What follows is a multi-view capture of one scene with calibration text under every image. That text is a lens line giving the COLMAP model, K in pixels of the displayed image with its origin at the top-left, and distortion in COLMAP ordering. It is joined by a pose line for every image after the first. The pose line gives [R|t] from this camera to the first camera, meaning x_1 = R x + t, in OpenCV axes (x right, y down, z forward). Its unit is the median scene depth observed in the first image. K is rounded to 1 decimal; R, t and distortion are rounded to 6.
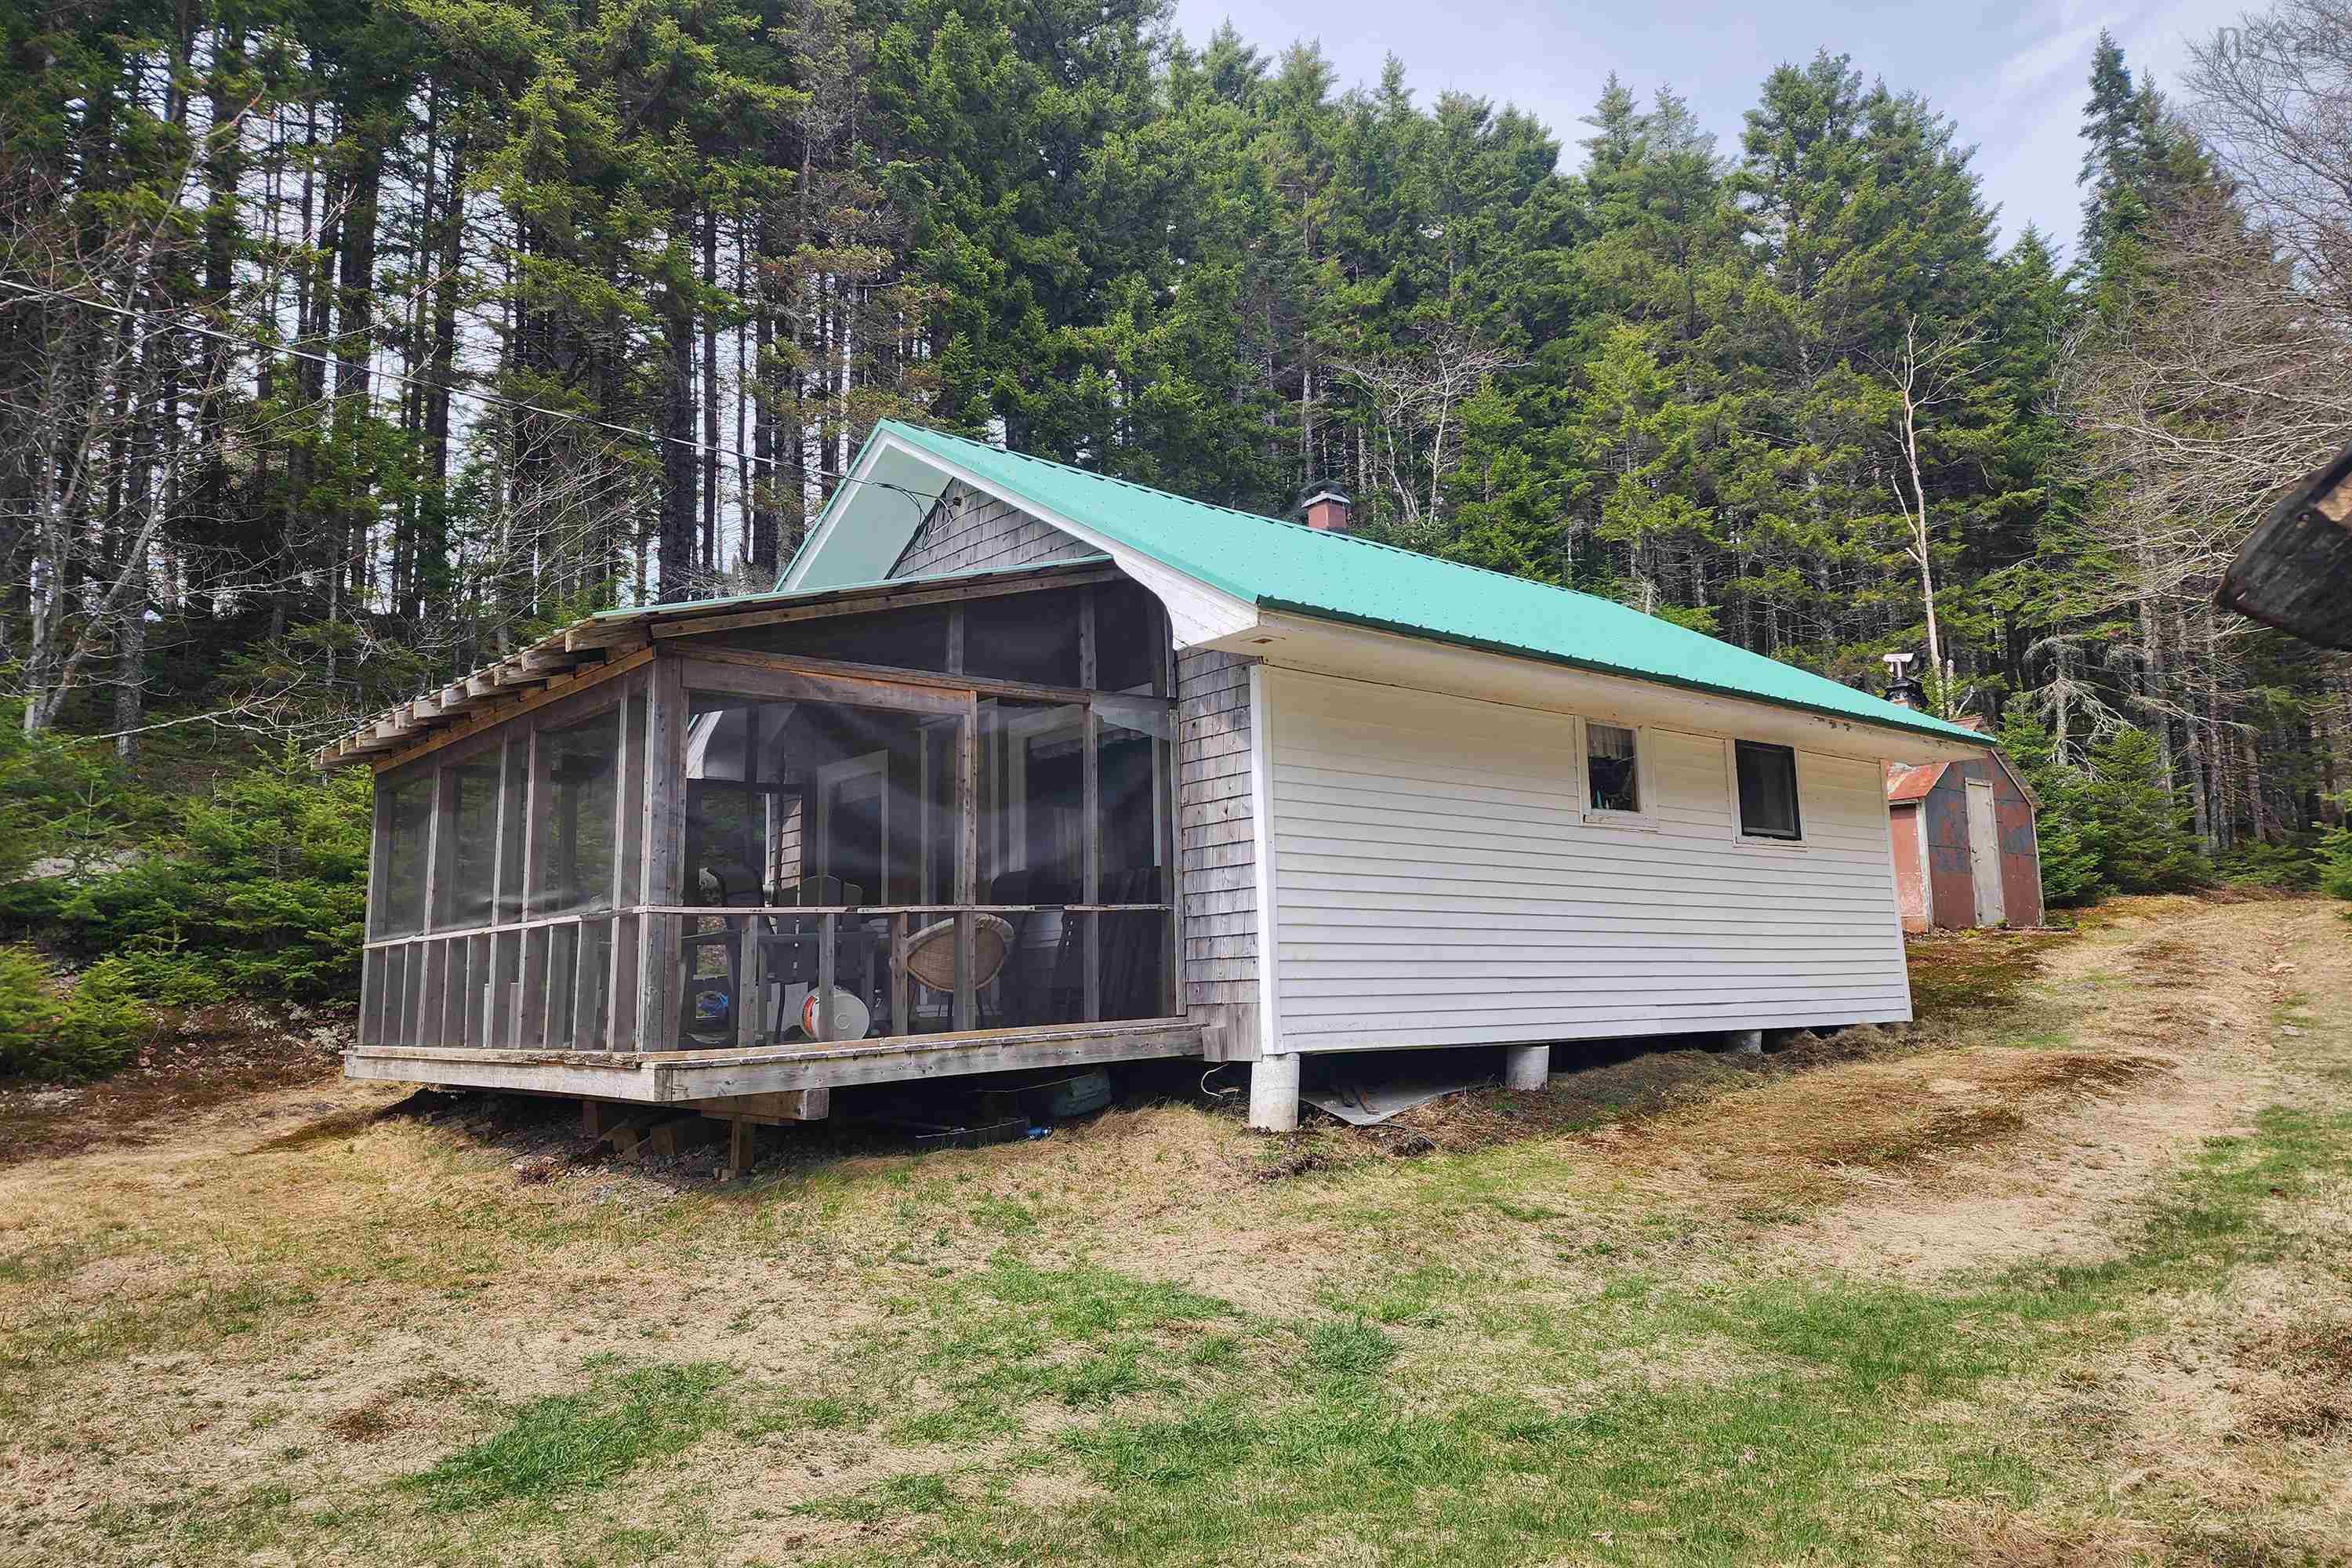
lens RADIAL K [[1500.0, 0, 1221.2], [0, 1500.0, 789.2], [0, 0, 1]] dist [0.090119, -0.102422]
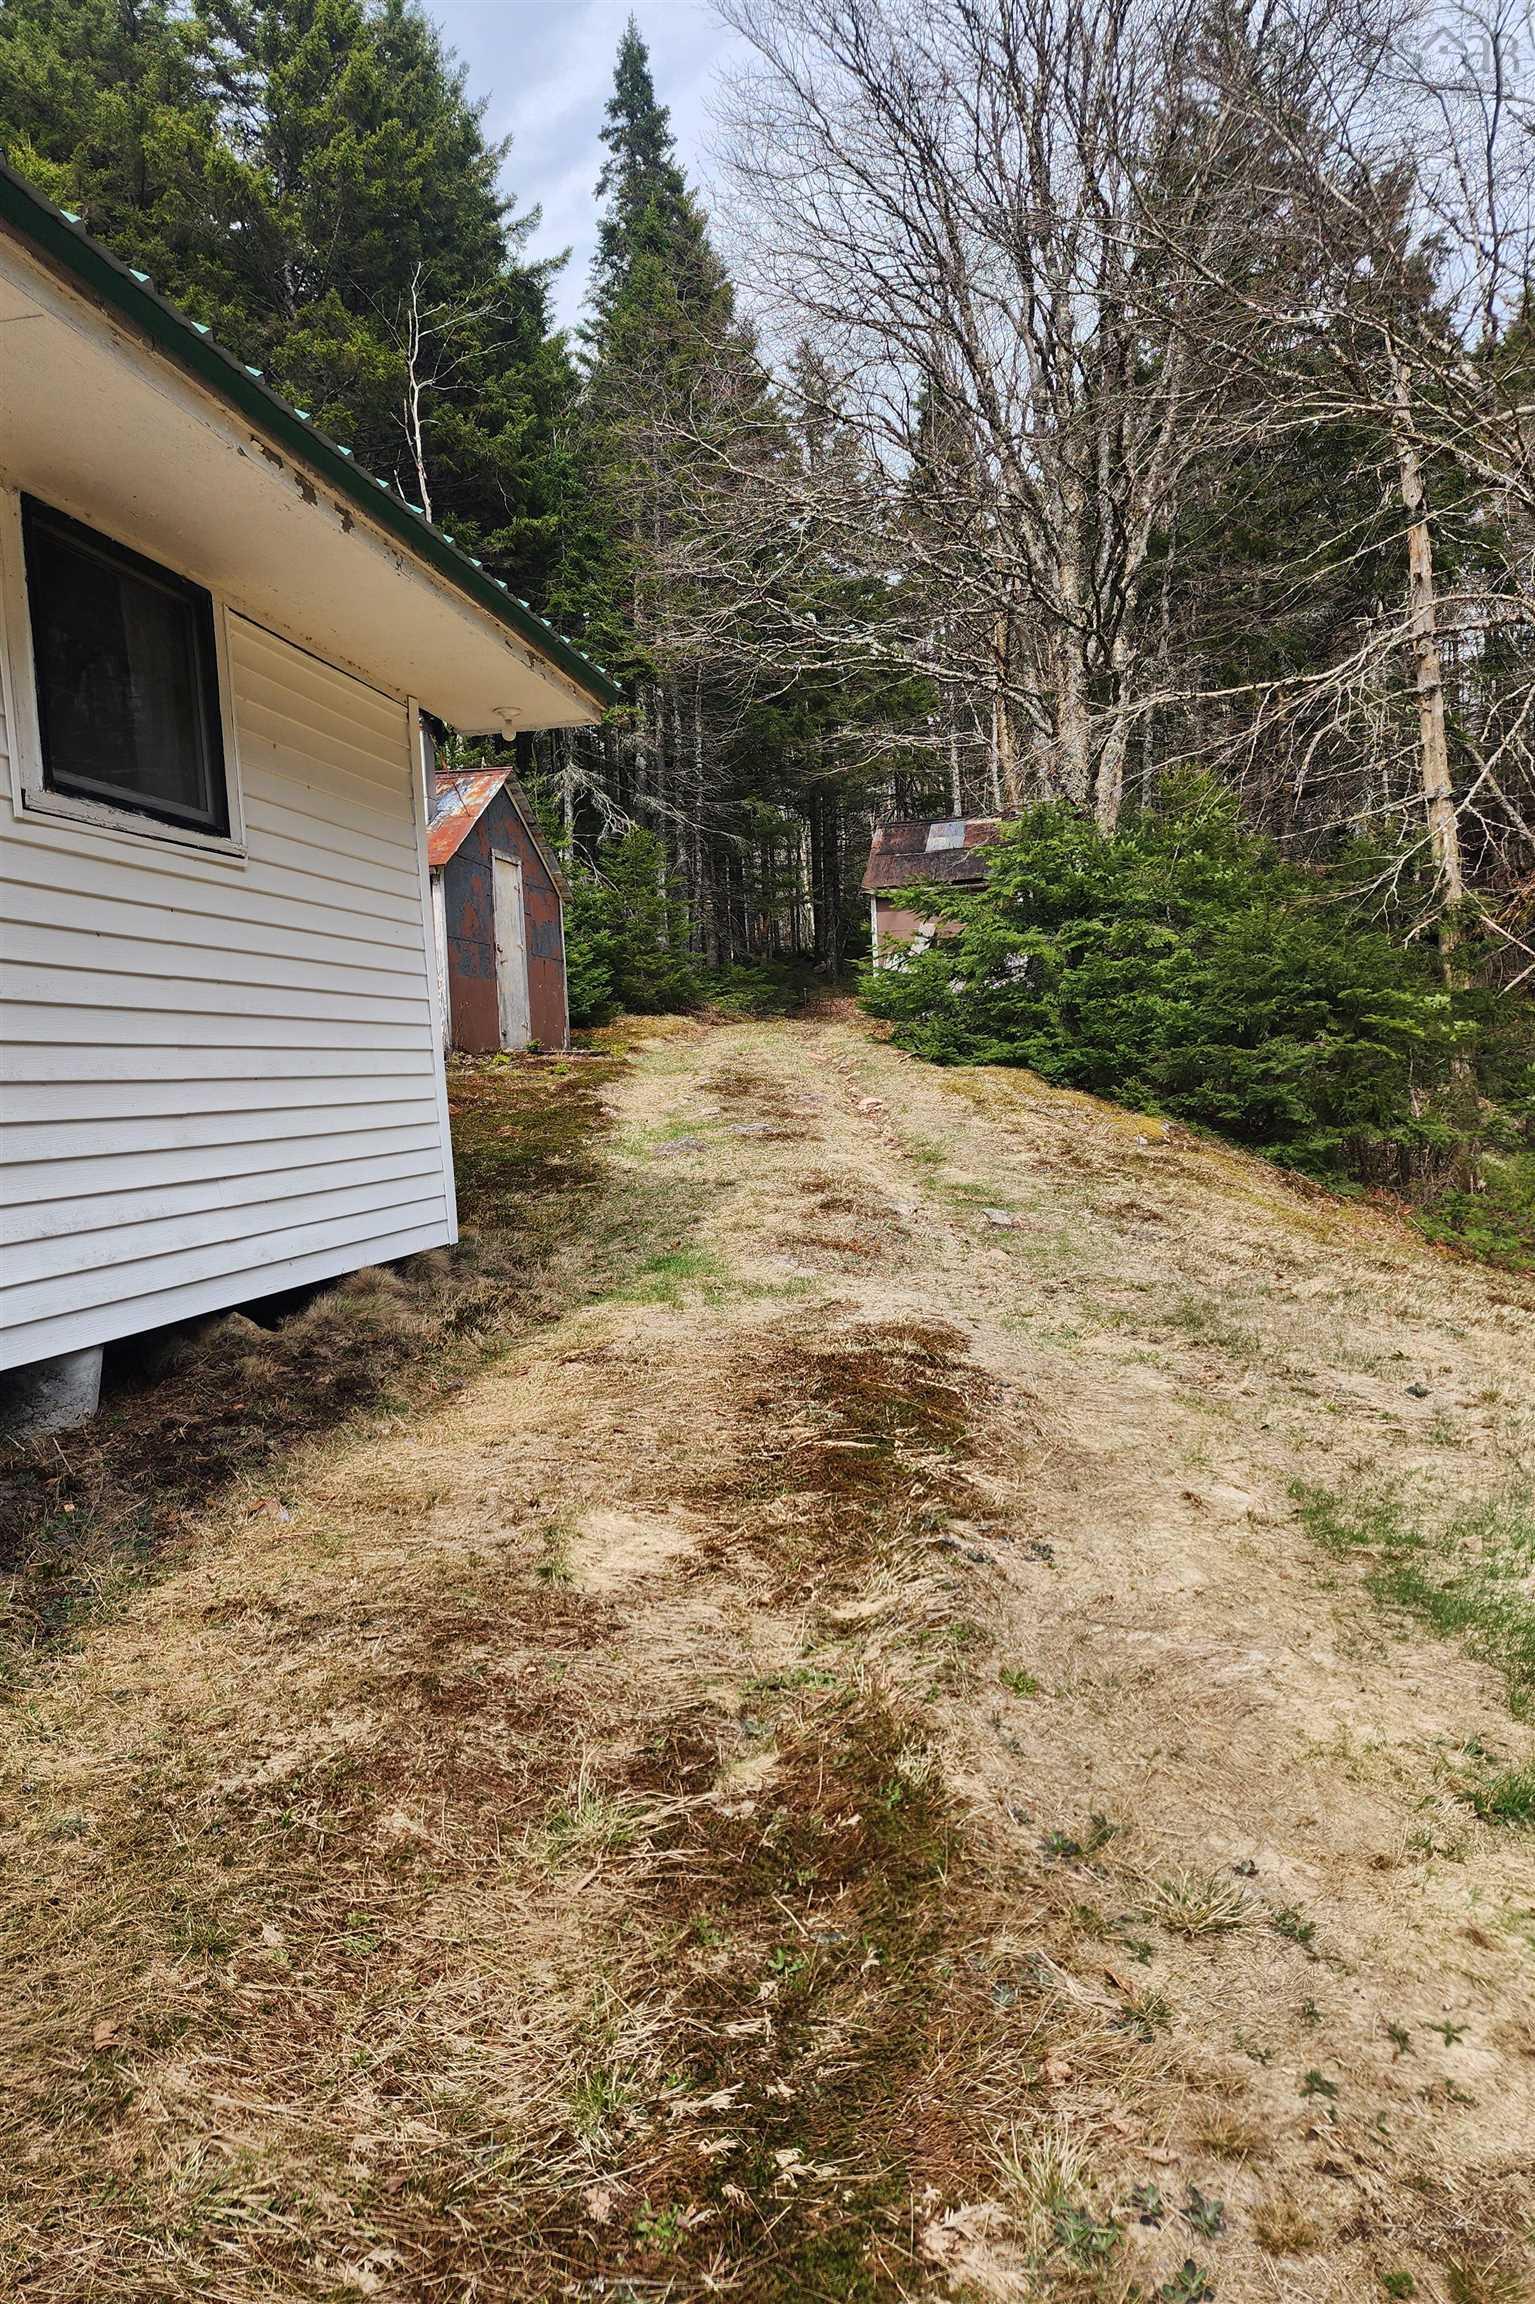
lens RADIAL K [[1469.4, 0, 767.5], [0, 1469.4, 1152.0], [0, 0, 1]] dist [0.090119, -0.102422]
pose [[0.781739, -0.041331, 0.622235, 0.100054], [-0.059409, 0.988327, 0.140286, 0.020892], [-0.620770, -0.146633, 0.770158, 0.243595]]
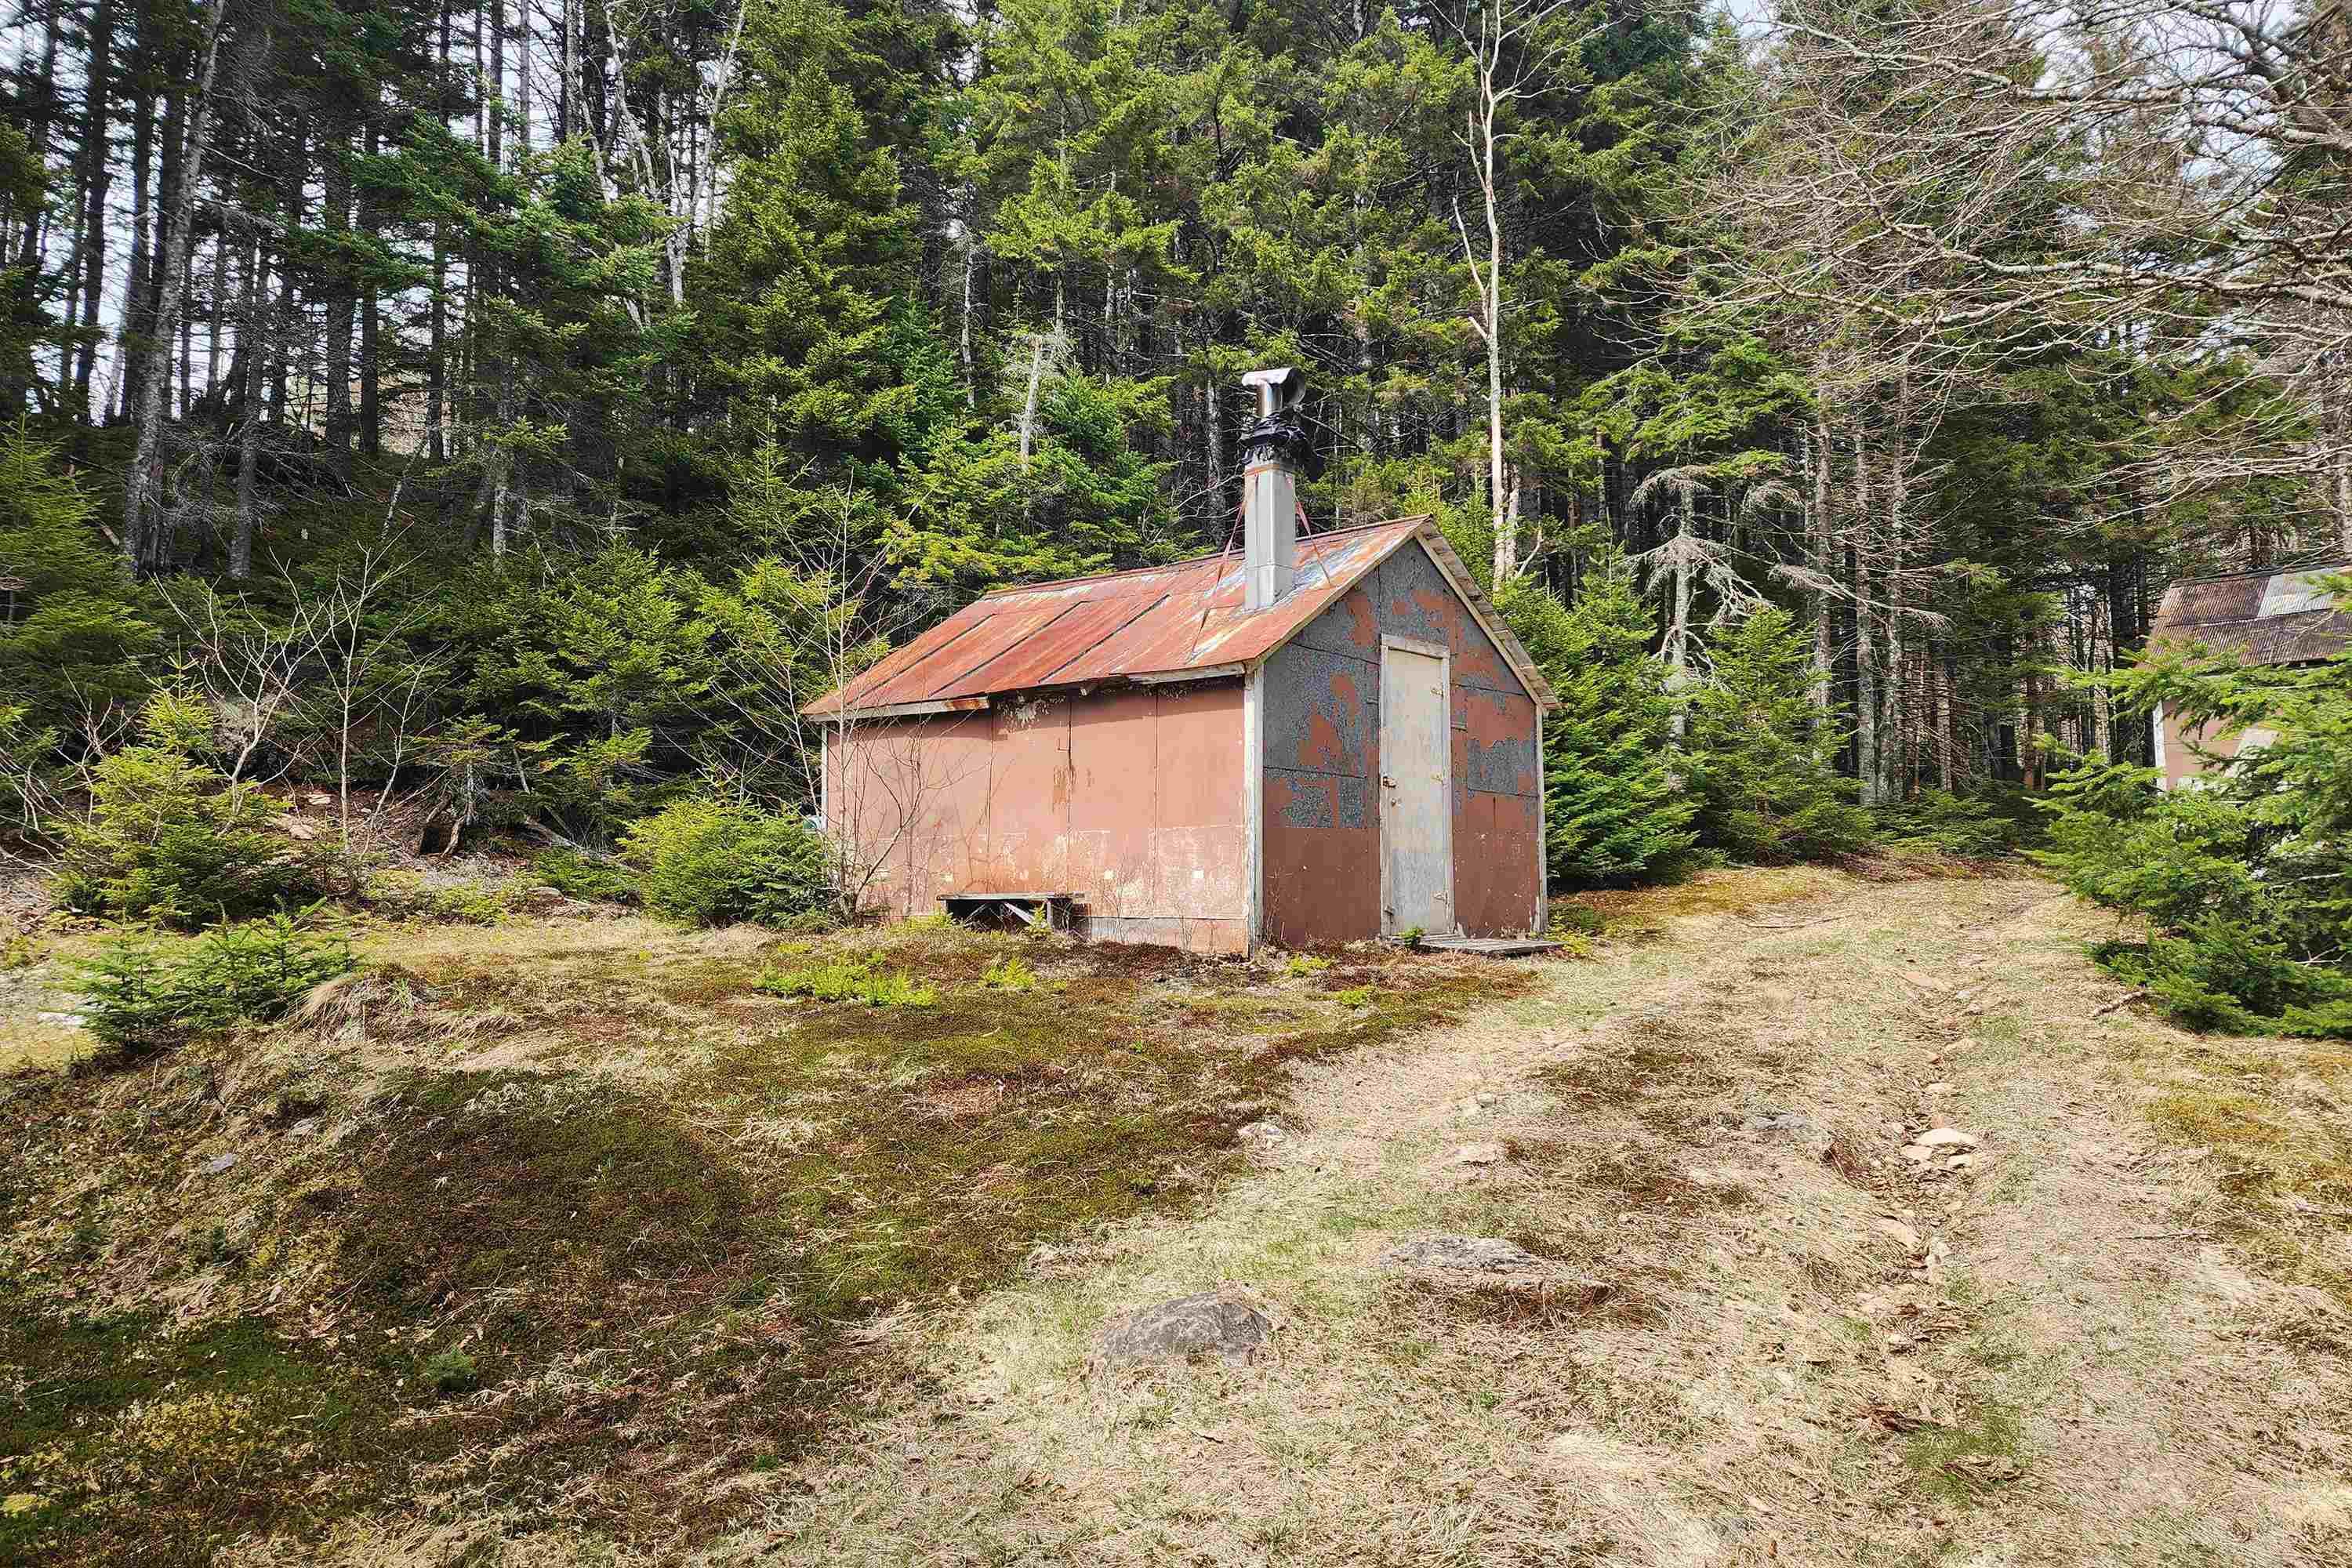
lens RADIAL K [[1500.0, 0, 1221.2], [0, 1500.0, 789.2], [0, 0, 1]] dist [0.090119, -0.102422]
pose [[0.988413, 0.035539, 0.147571, 0.261232], [-0.042992, 0.997940, 0.047627, 0.015423], [-0.145575, -0.053420, 0.987904, 0.375227]]
